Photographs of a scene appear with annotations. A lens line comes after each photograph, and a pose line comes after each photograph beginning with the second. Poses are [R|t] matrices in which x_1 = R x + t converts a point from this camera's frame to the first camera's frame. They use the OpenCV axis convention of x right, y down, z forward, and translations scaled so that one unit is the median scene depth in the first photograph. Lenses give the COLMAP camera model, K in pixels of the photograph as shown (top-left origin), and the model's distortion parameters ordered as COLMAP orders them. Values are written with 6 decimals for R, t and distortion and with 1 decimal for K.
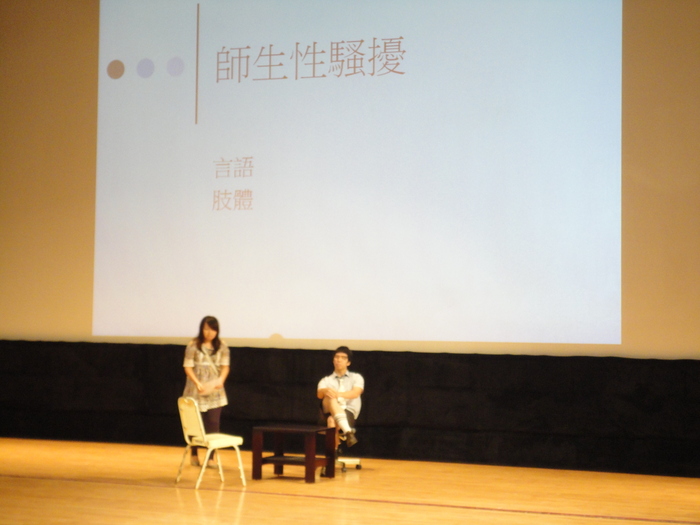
lens RADIAL K [[1583.6, 0, 349.6], [0, 1583.6, 249.0], [0, 0, 1]] dist [0.063994, 0.000000]
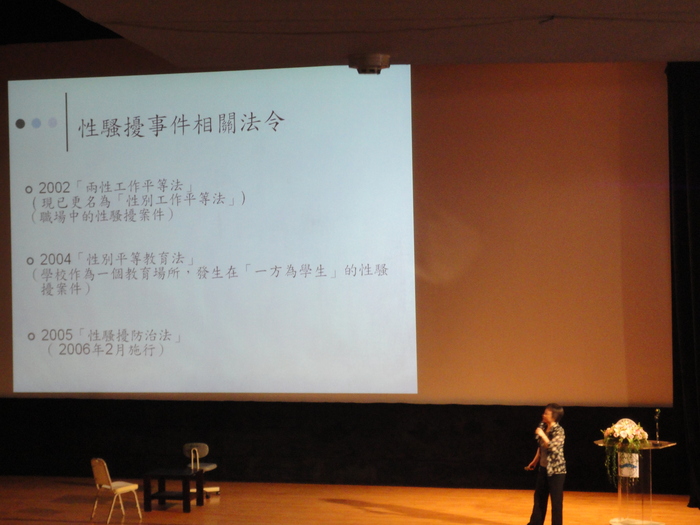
lens RADIAL K [[1583.6, 0, 343.6], [0, 1583.6, 264.4], [0, 0, 1]] dist [0.063994, 0.000000]
pose [[0.992585, -0.032581, 0.117102, -0.041860], [0.026392, 0.998191, 0.054022, -0.130311], [-0.118651, -0.050531, 0.991649, -0.358859]]
